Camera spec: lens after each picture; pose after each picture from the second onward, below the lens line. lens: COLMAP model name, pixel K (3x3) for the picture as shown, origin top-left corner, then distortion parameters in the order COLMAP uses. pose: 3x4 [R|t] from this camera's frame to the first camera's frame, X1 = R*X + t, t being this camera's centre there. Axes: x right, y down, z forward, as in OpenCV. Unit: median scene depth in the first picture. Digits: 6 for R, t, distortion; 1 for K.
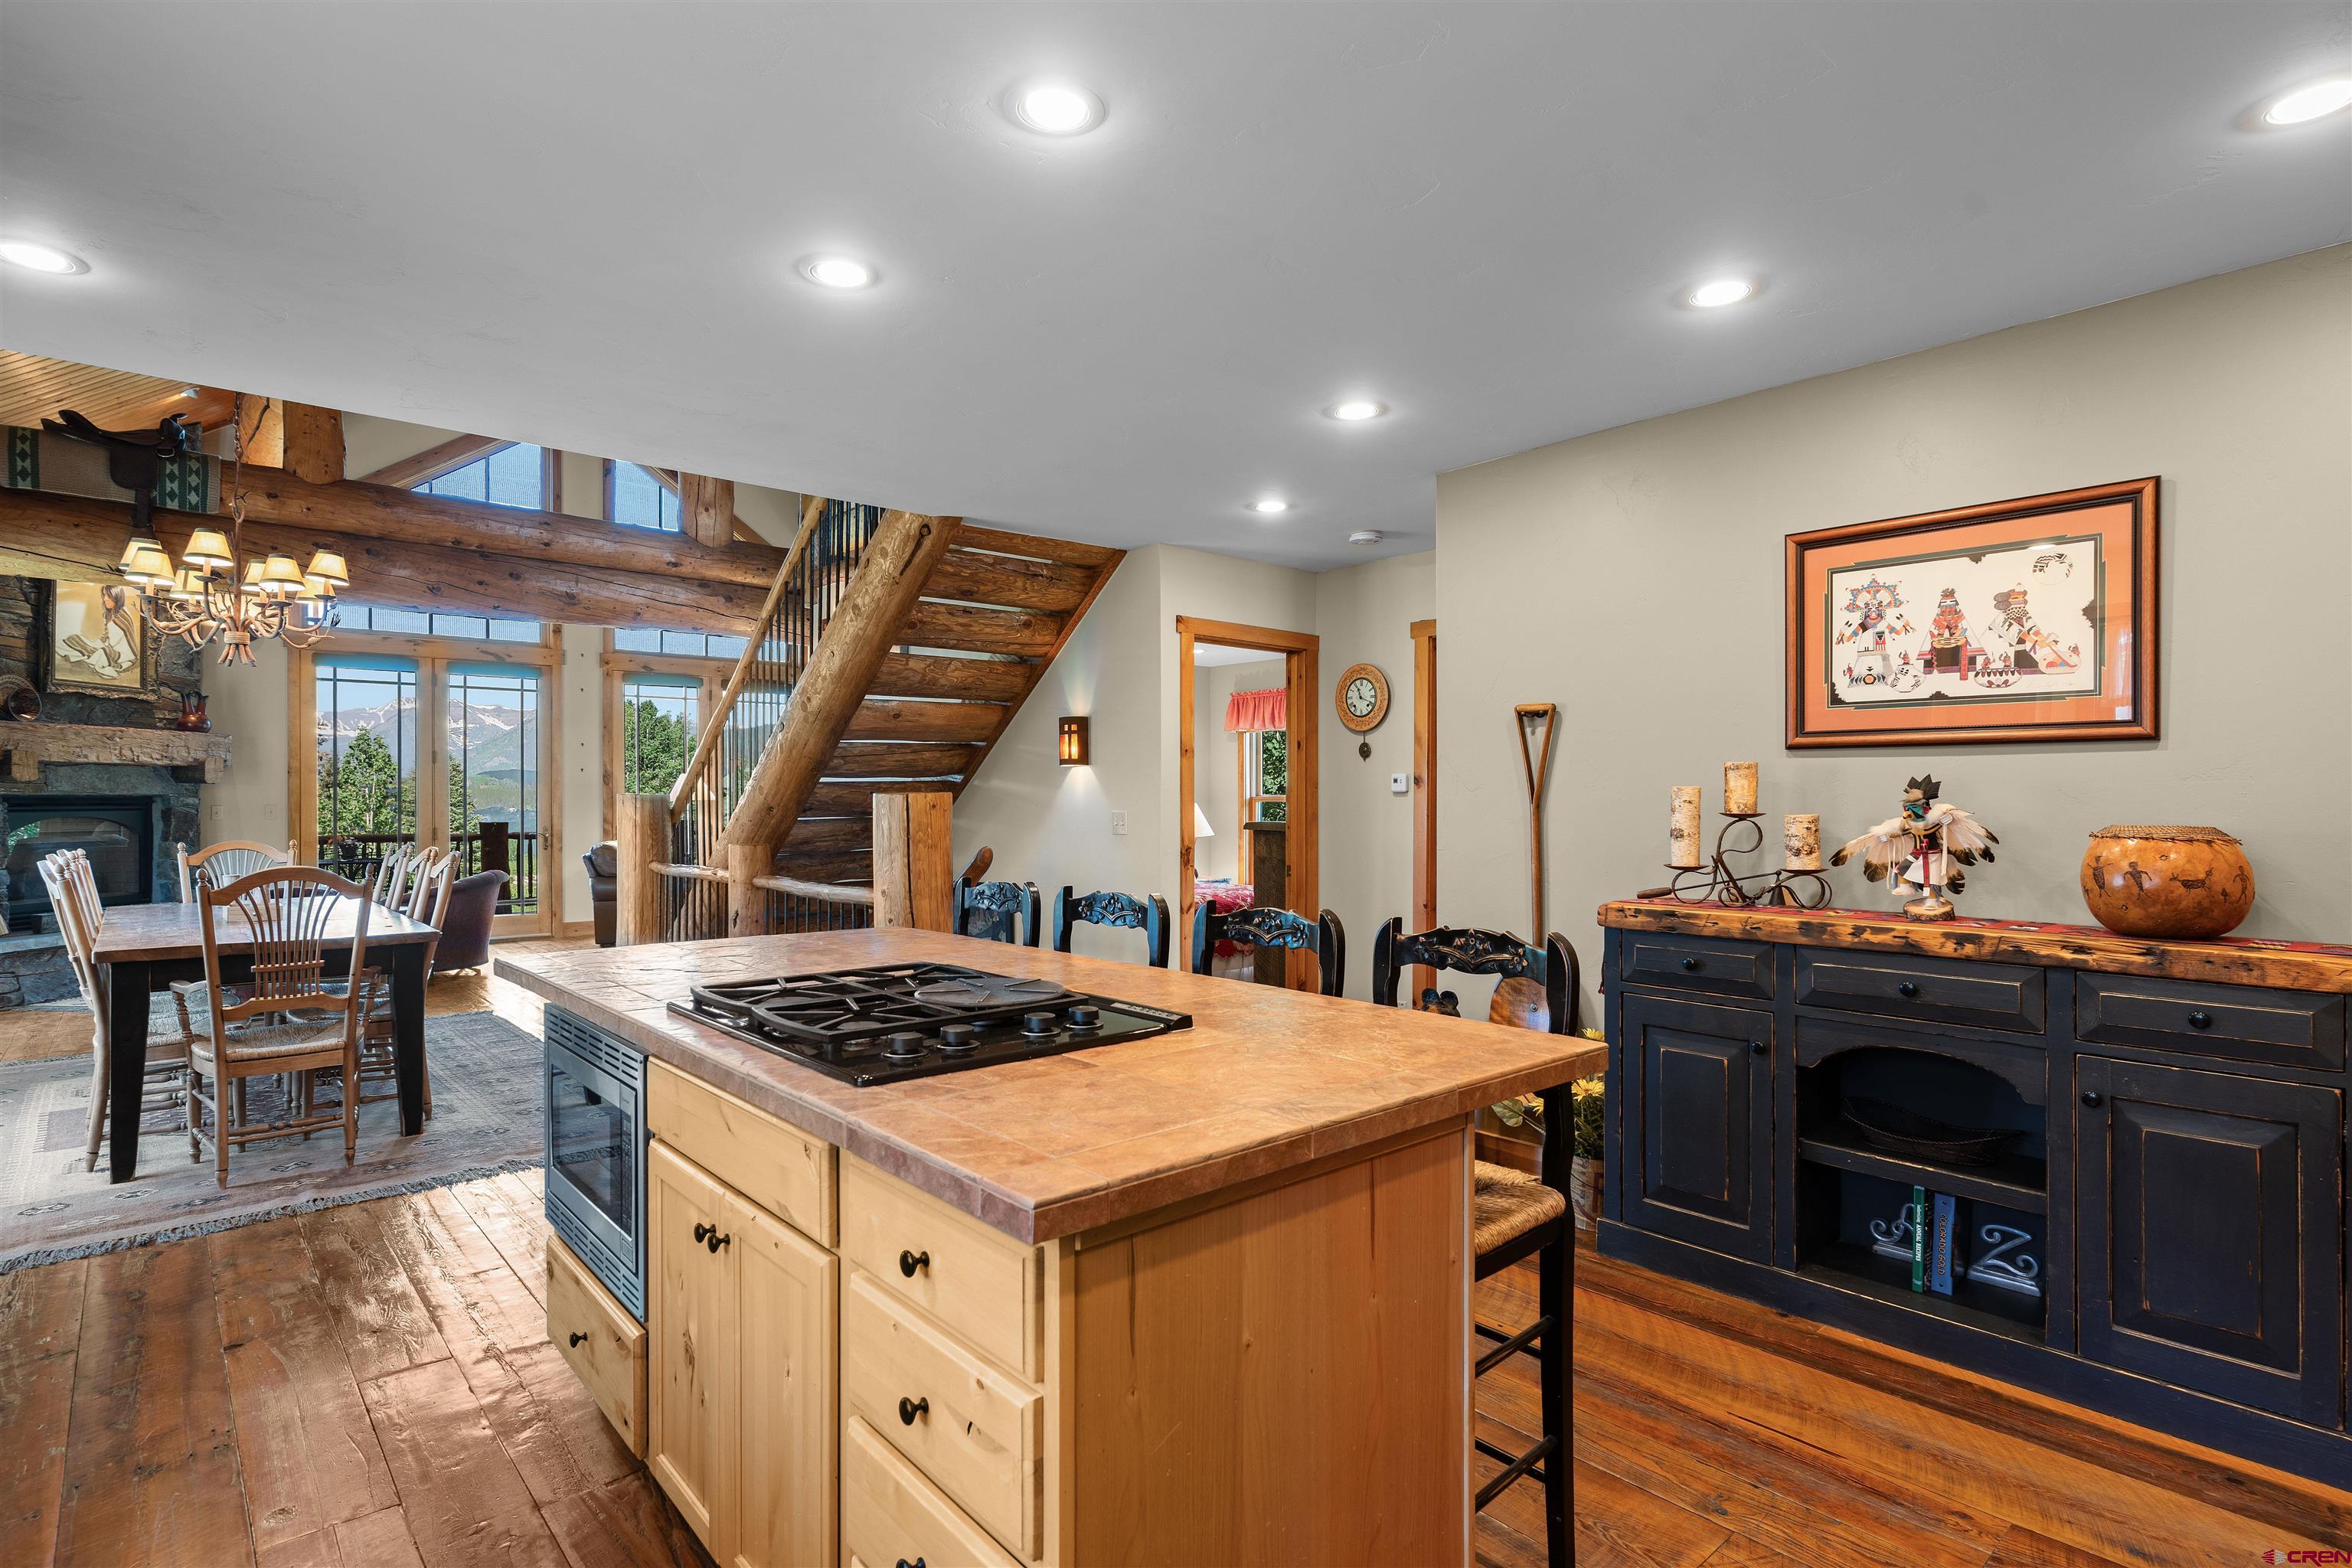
lens RADIAL K [[1180.3, 0, 1167.1], [0, 1180.3, 790.5], [0, 0, 1]] dist [0.004963, -0.000380]
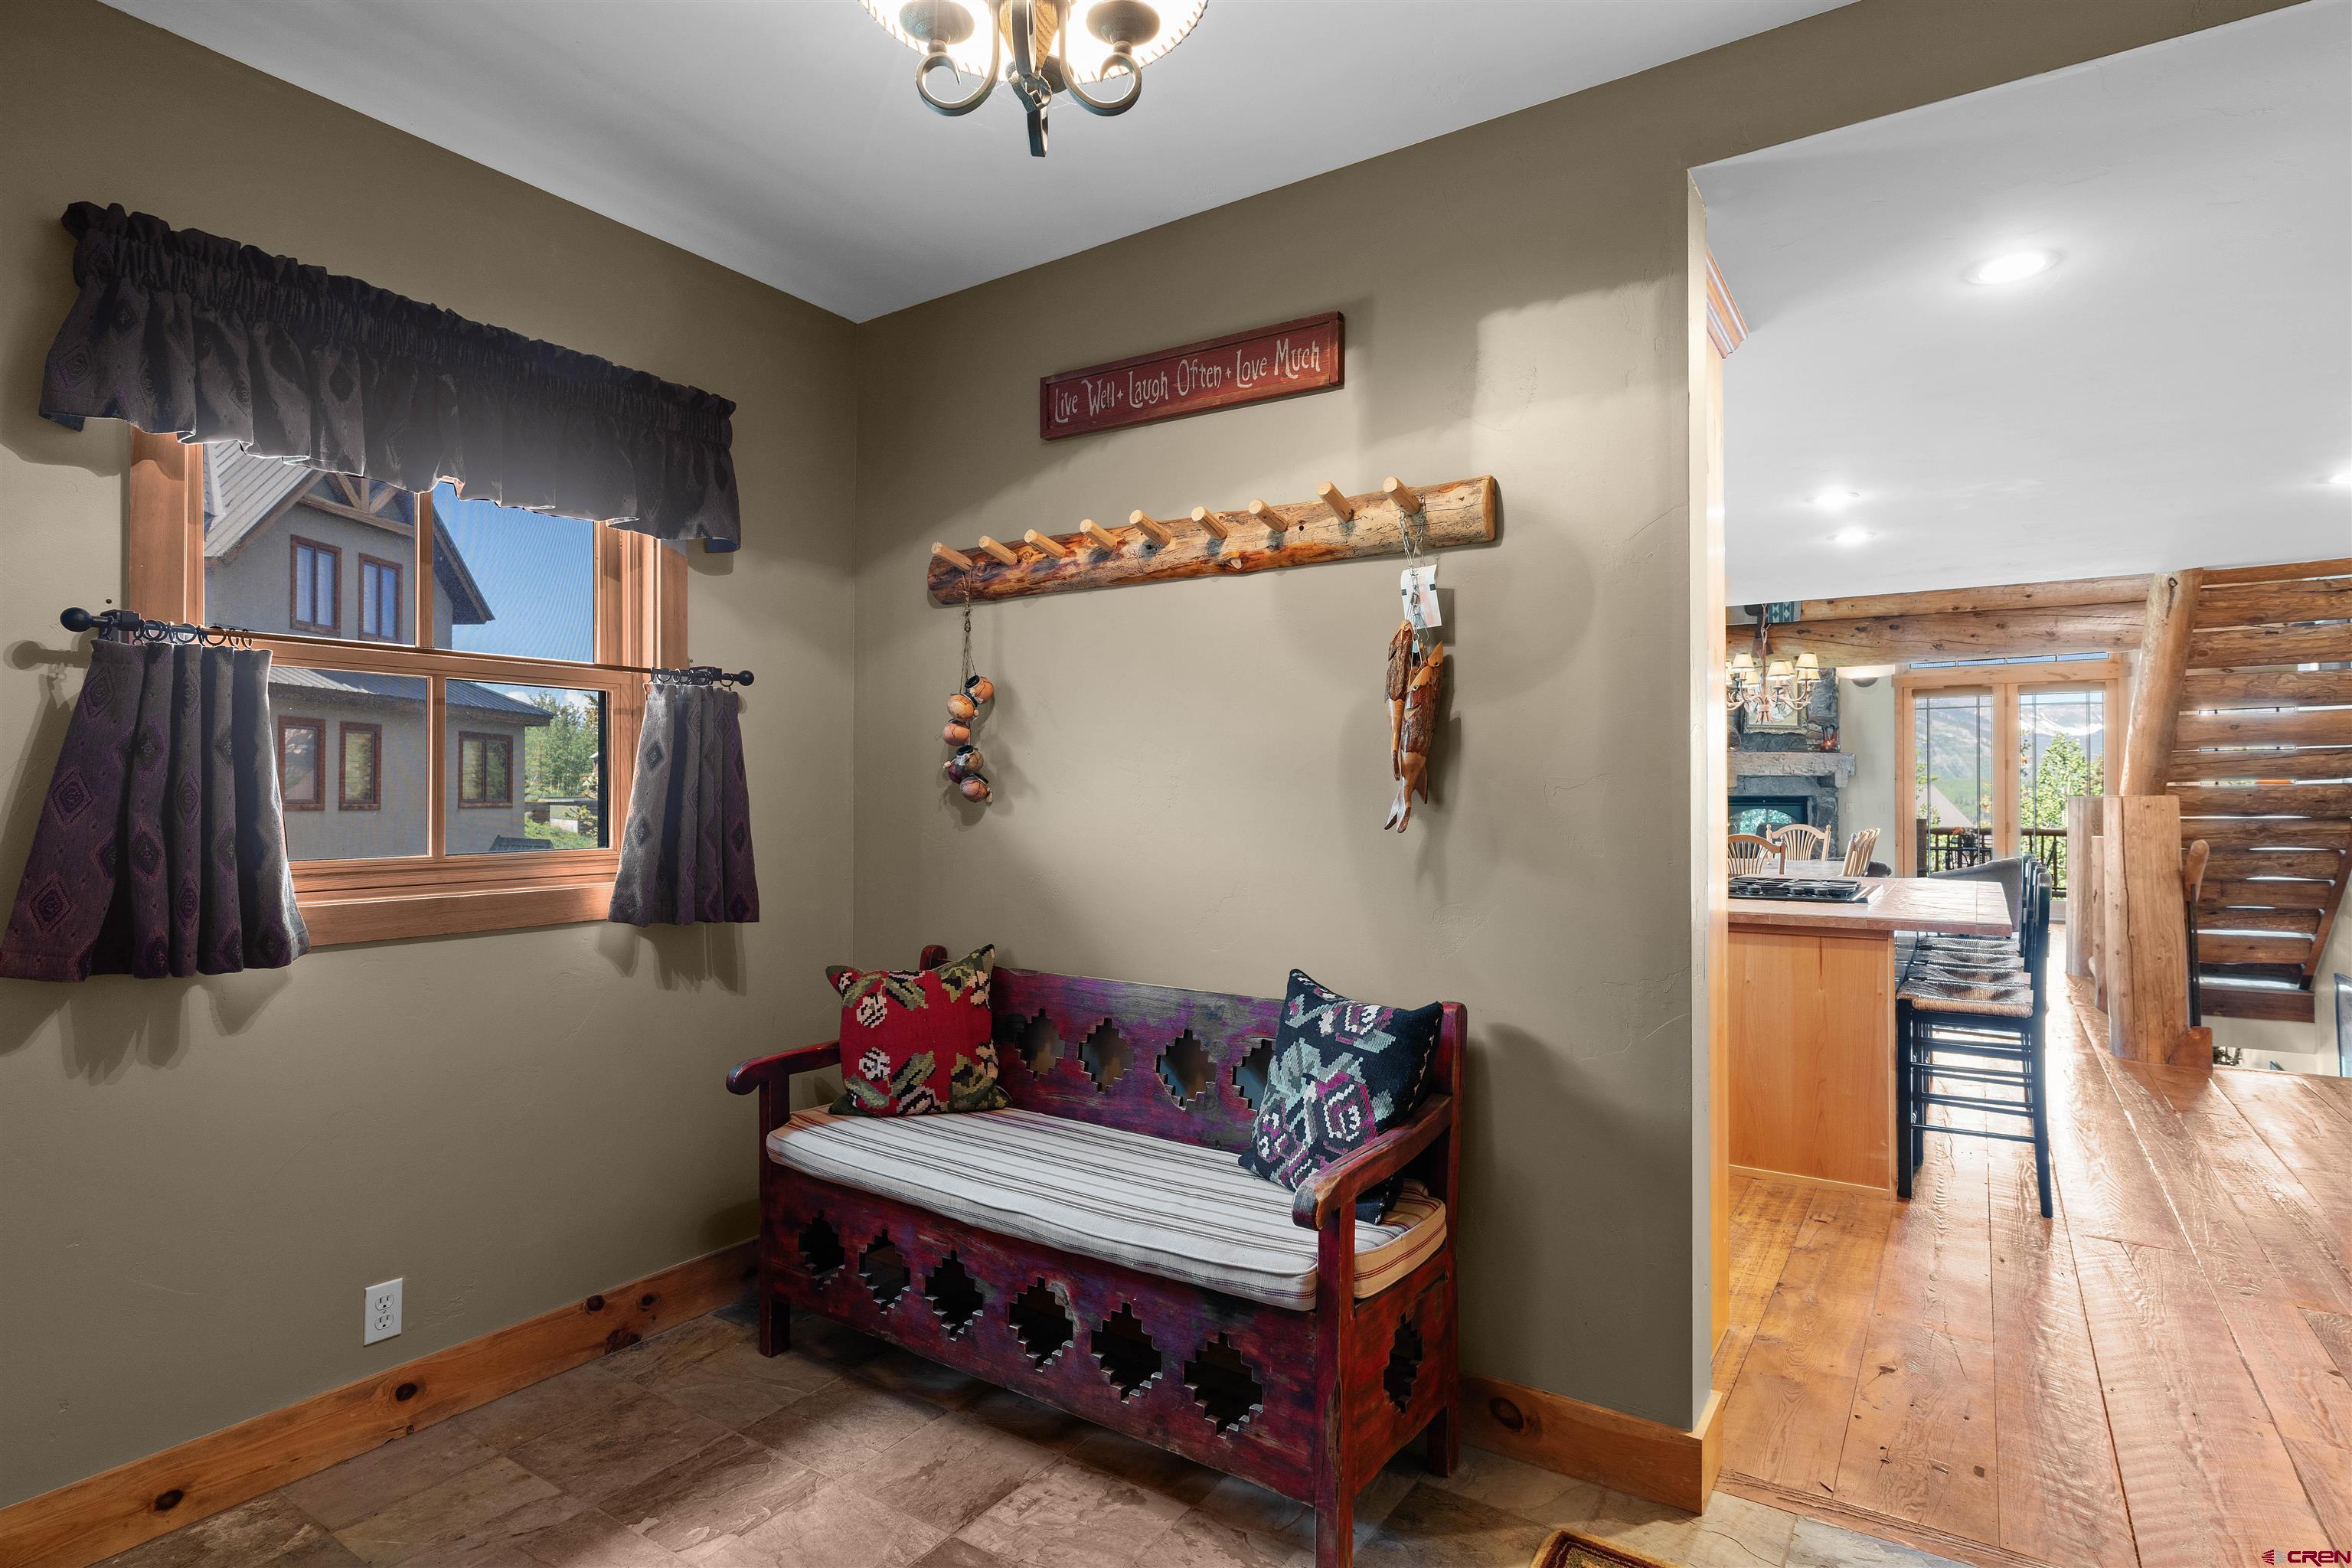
lens RADIAL K [[1222.6, 0, 1160.2], [0, 1222.6, 776.5], [0, 0, 1]] dist [-0.001830, 0.002370]
pose [[0.261822, -0.014210, -0.965012, 0.481951], [0.004296, 0.999899, -0.013558, -0.003229], [0.965107, -0.000596, 0.261856, -0.228263]]
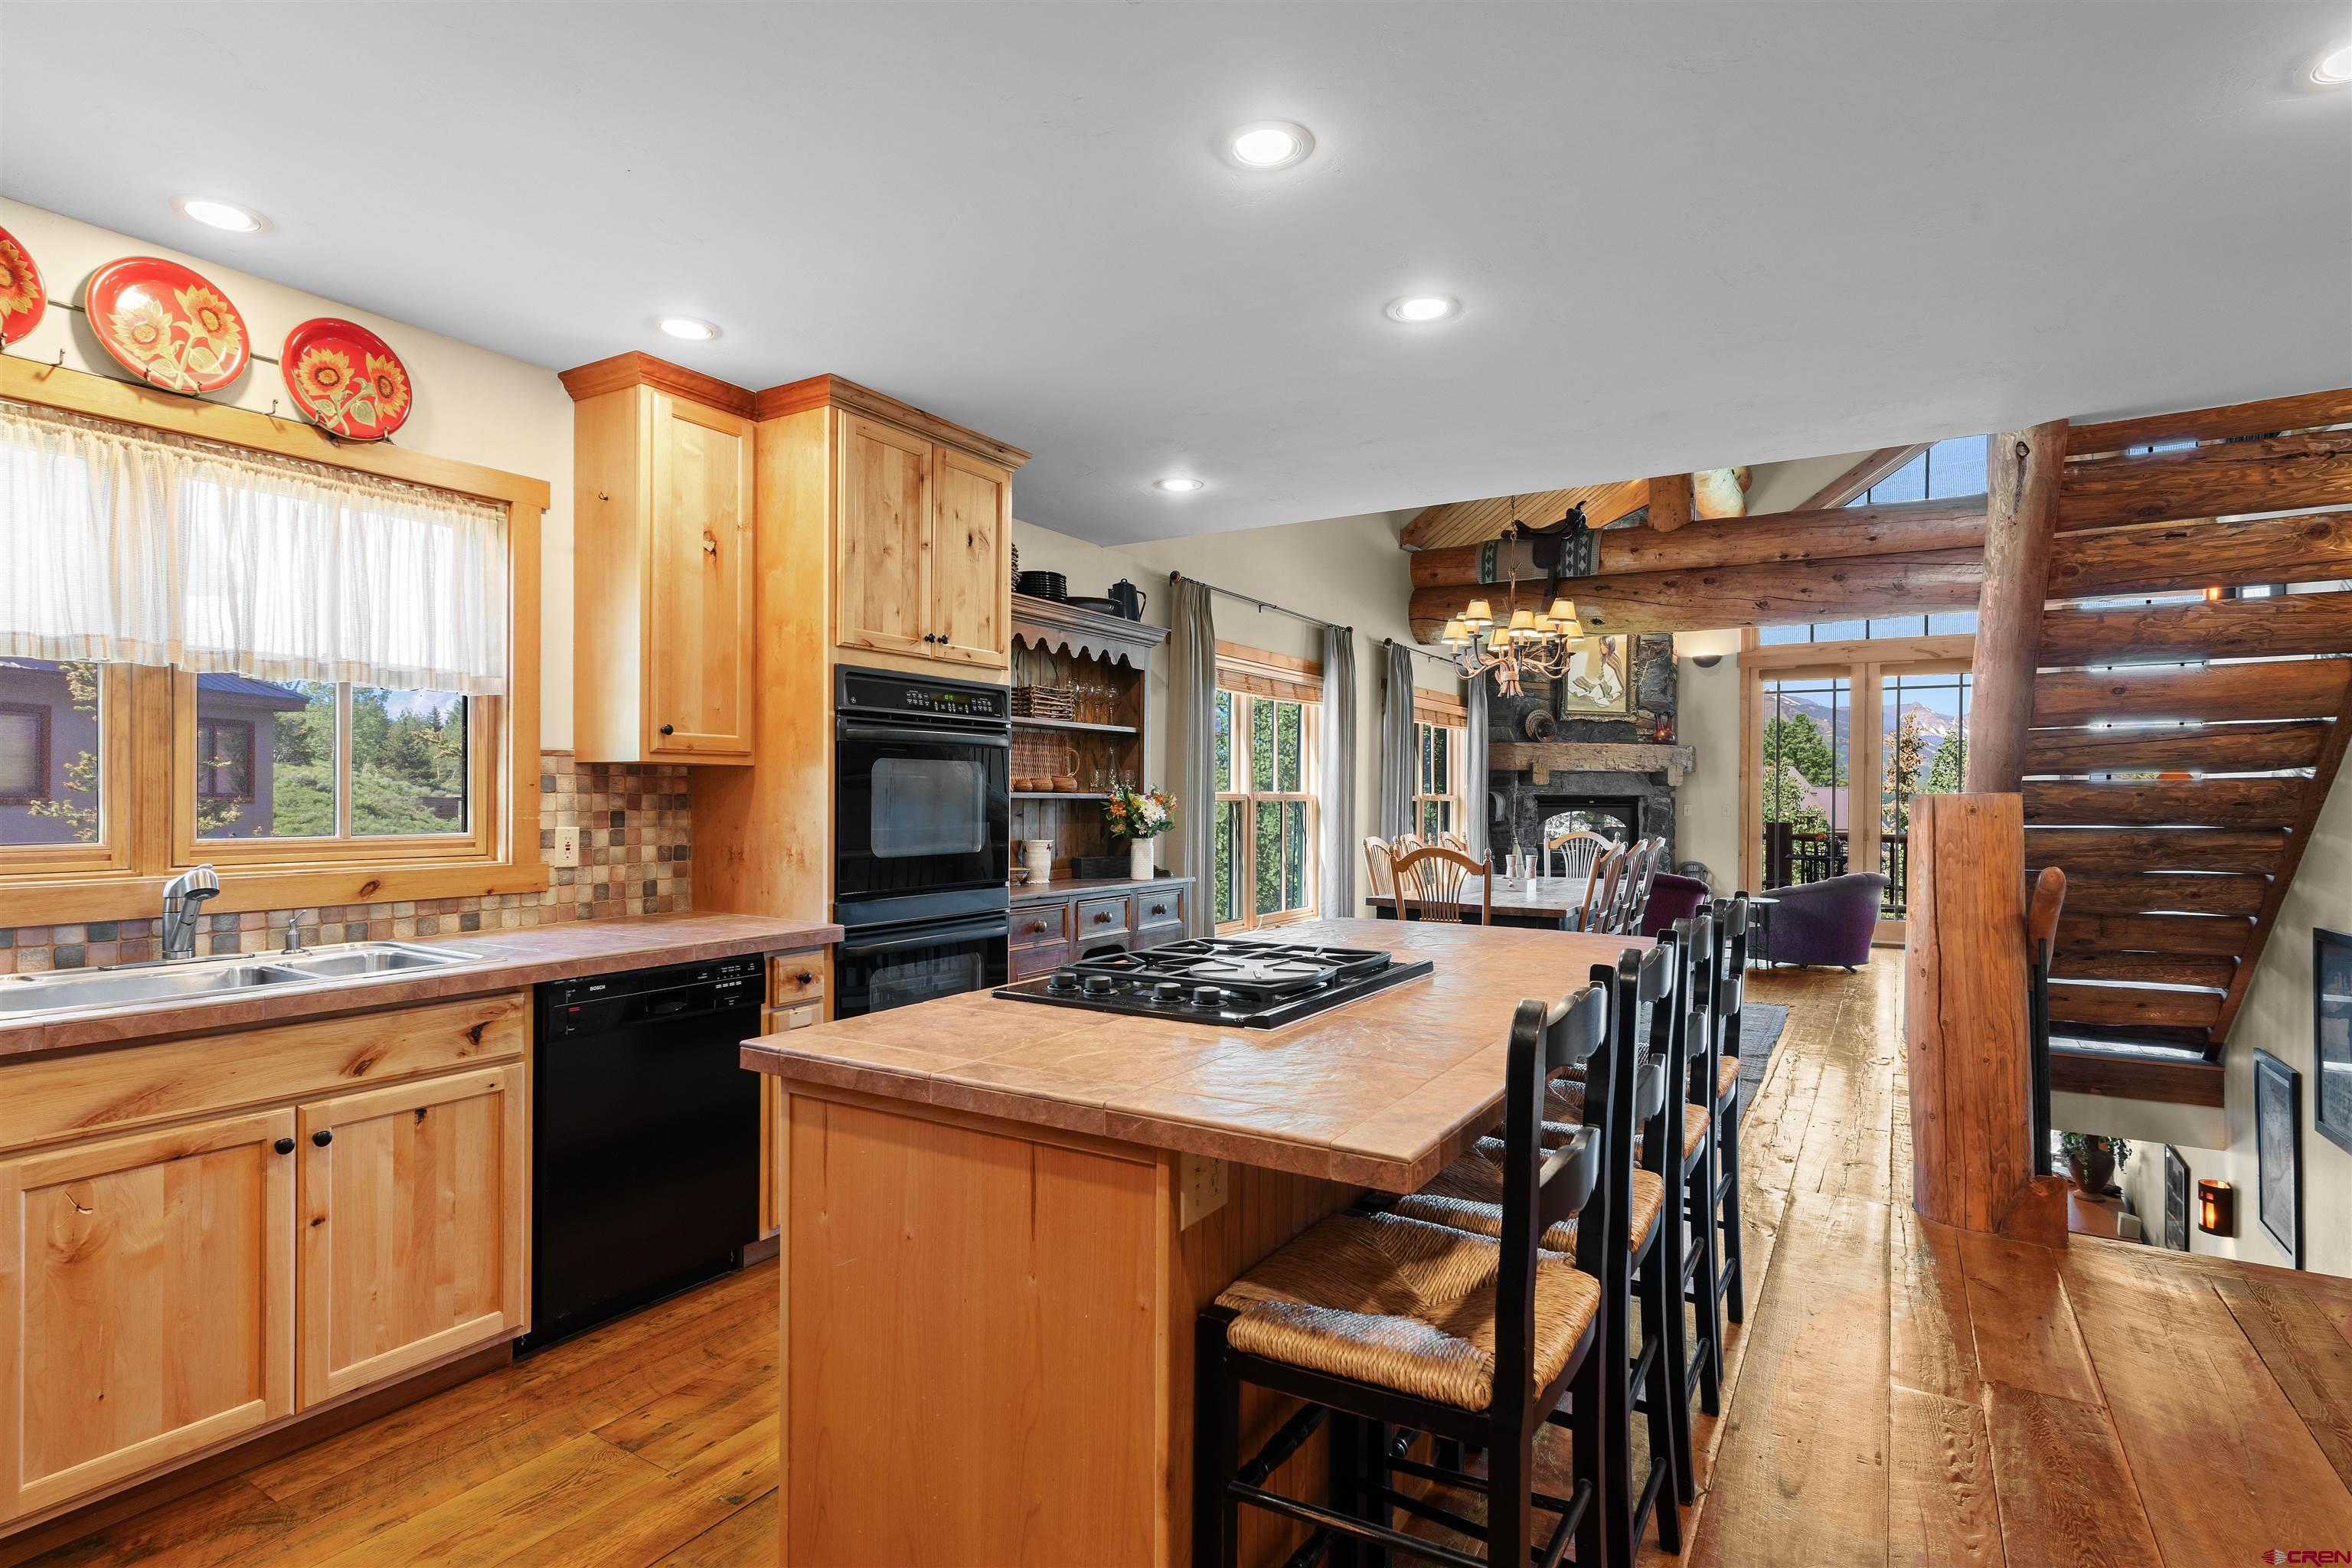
lens RADIAL K [[1180.3, 0, 1169.6], [0, 1180.3, 793.5], [0, 0, 1]] dist [0.004963, -0.000380]
pose [[0.294177, 0.001168, -0.955750, 0.235475], [-0.001090, 0.999999, 0.000886, 0.001356], [0.955750, 0.000782, 0.294178, 0.160487]]
